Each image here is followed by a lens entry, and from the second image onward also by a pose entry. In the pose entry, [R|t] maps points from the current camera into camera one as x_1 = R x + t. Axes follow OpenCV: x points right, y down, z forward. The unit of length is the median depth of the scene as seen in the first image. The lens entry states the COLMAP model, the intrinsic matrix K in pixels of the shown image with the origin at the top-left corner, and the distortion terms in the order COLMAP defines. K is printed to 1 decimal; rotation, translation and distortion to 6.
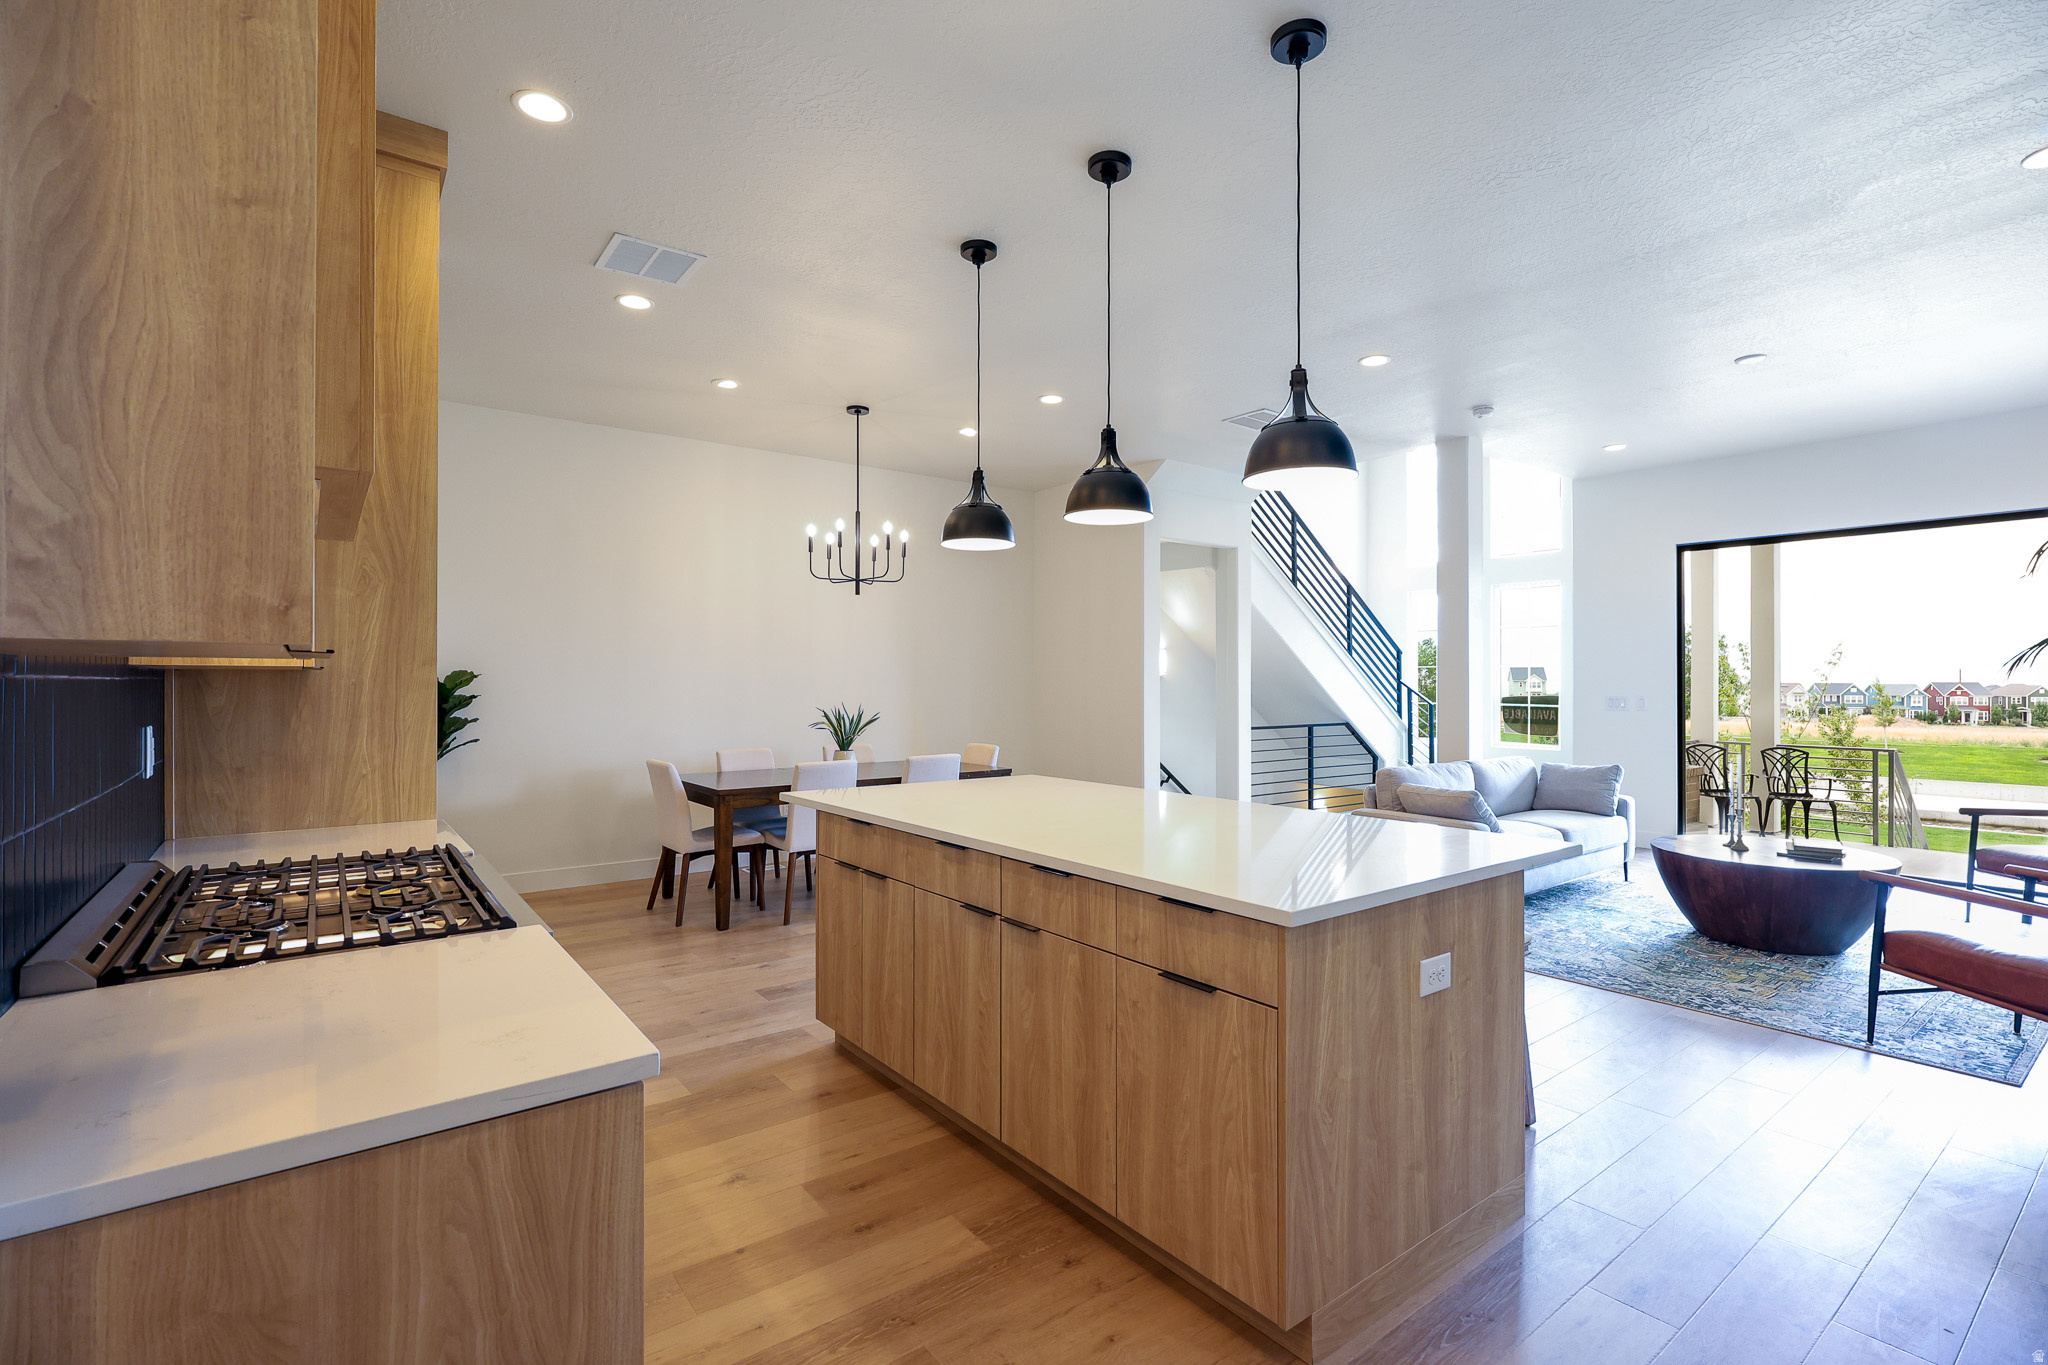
lens RADIAL K [[937.1, 0, 1024.0], [0, 937.1, 682.5], [0, 0, 1]] dist [-0.000768, -0.000151]
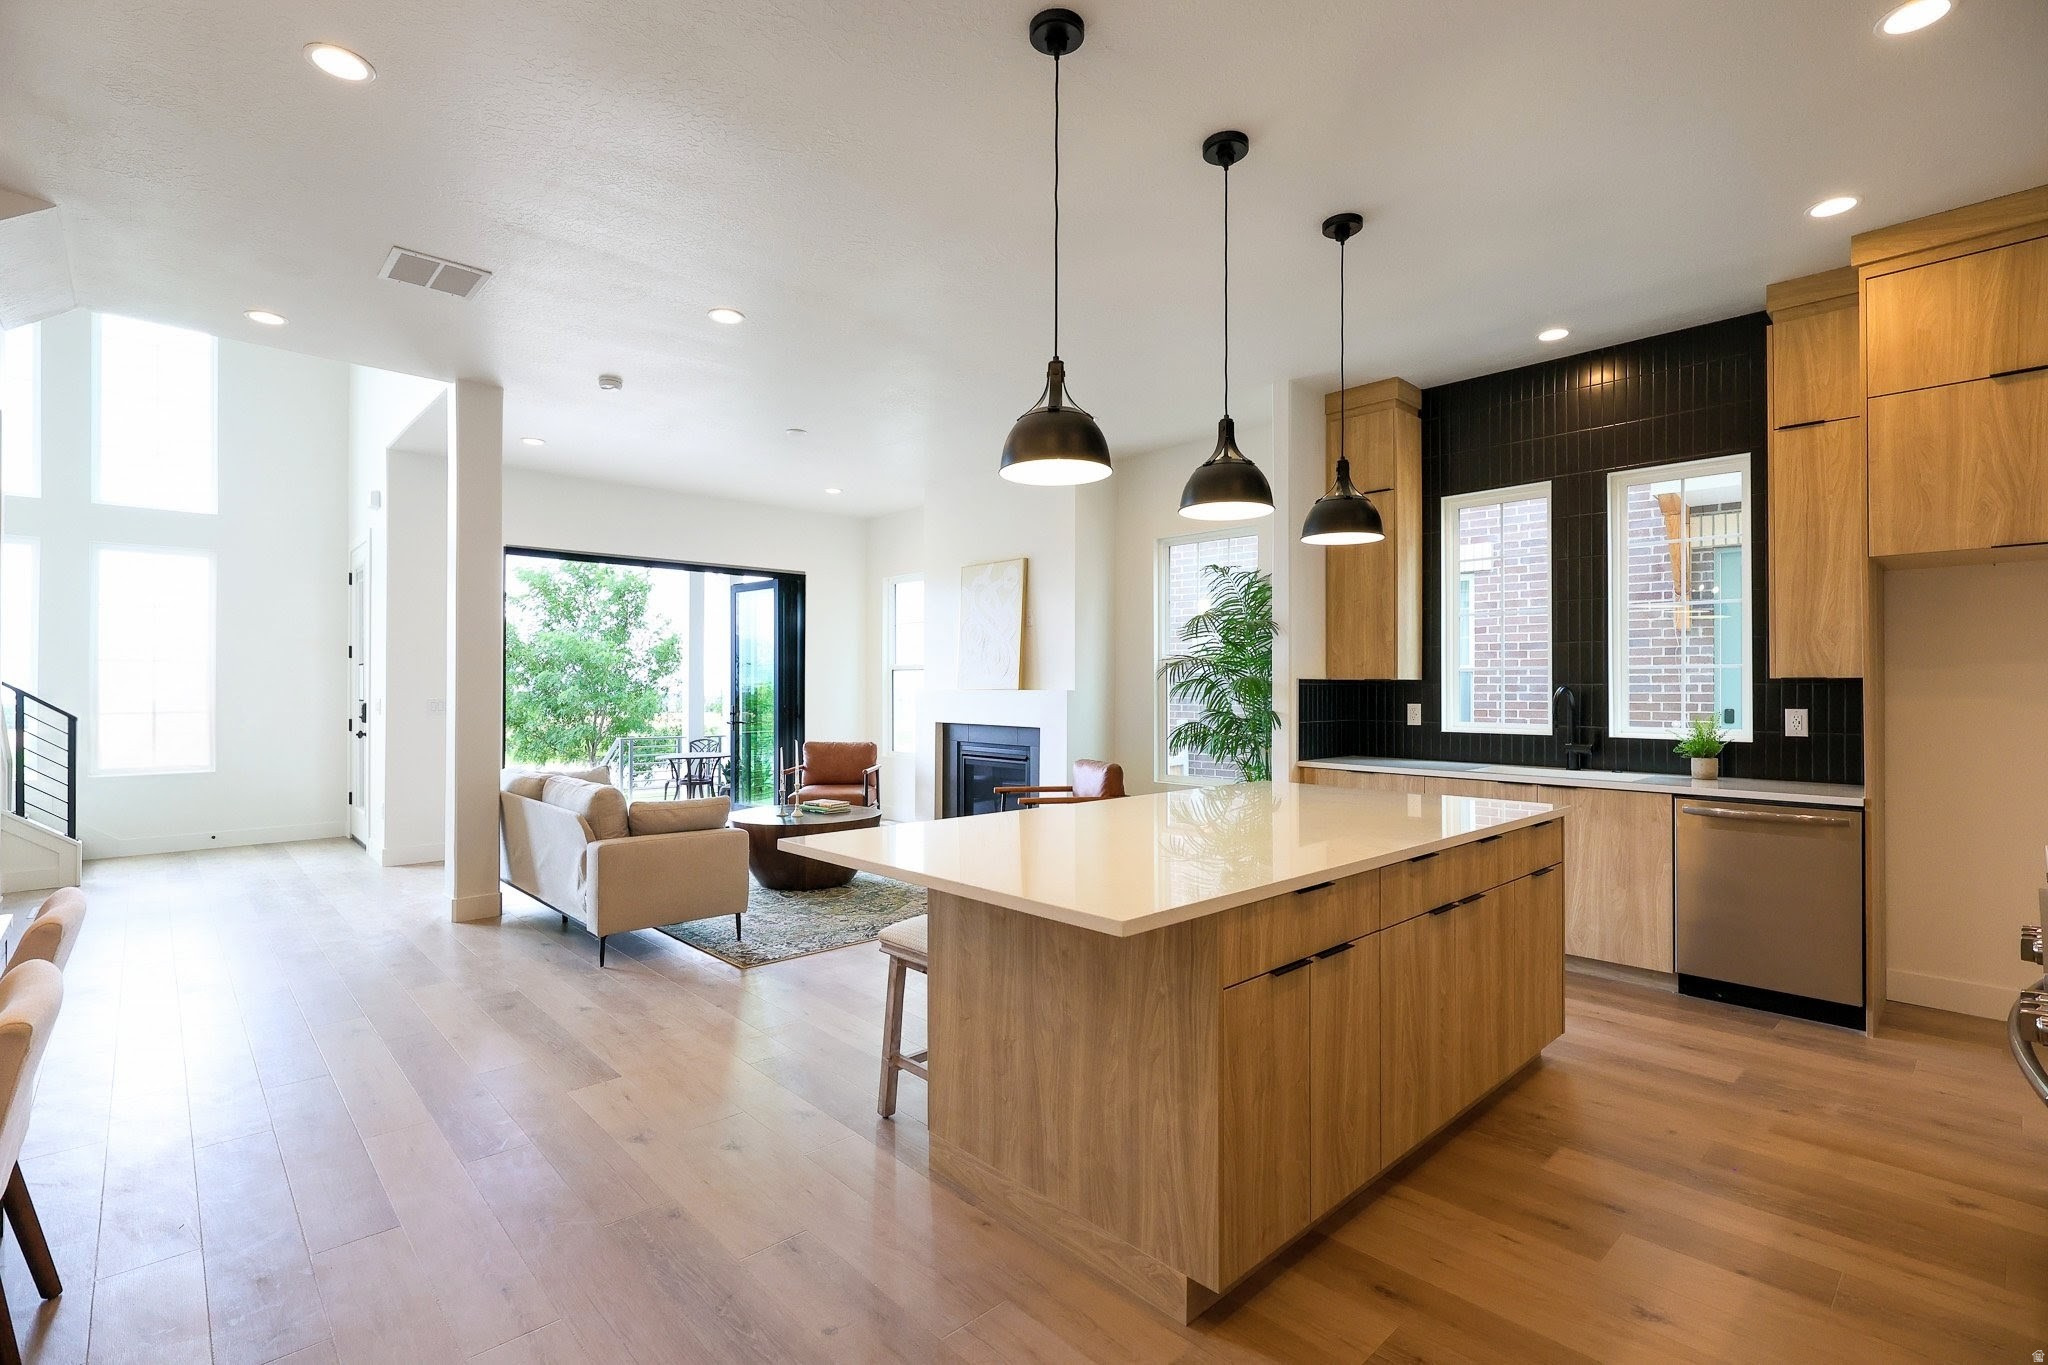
lens RADIAL K [[937.1, 0, 1024.0], [0, 937.1, 682.5], [0, 0, 1]] dist [-0.000768, -0.000151]
pose [[-0.102178, 0.006471, 0.994745, -0.843369], [-0.002558, 0.999974, -0.006768, 0.007424], [-0.994763, -0.003236, -0.102159, 1.303622]]
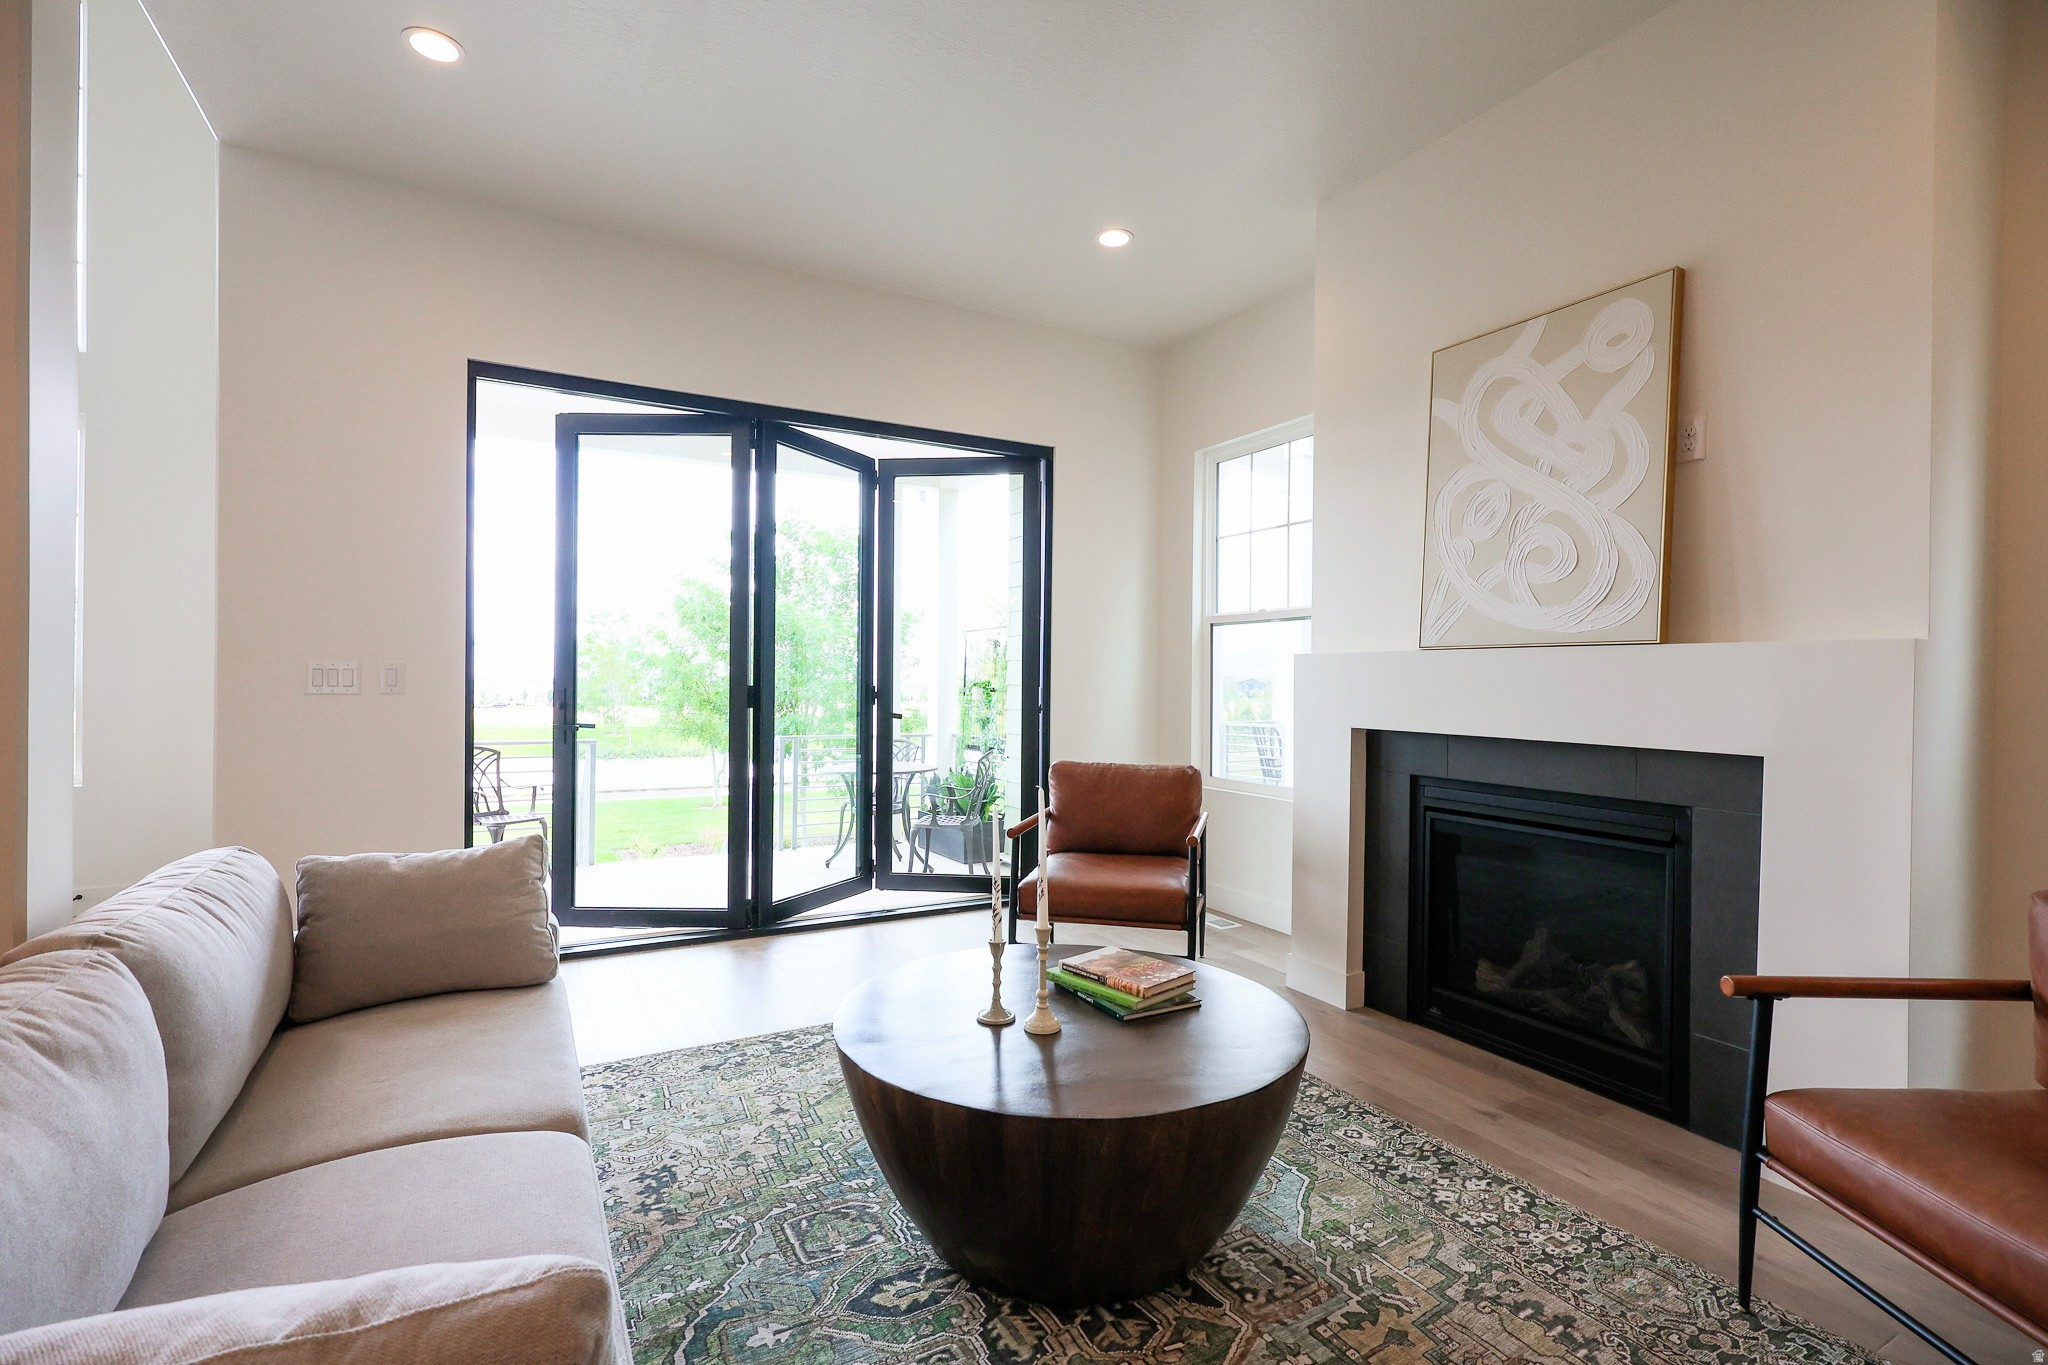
lens RADIAL K [[937.1, 0, 1024.0], [0, 937.1, 682.5], [0, 0, 1]] dist [-0.000768, -0.000151]
pose [[0.142432, 0.000746, 0.989804, 0.580508], [-0.013781, 0.999904, 0.001229, 0.048714], [-0.989709, -0.013816, 0.142429, 1.506006]]
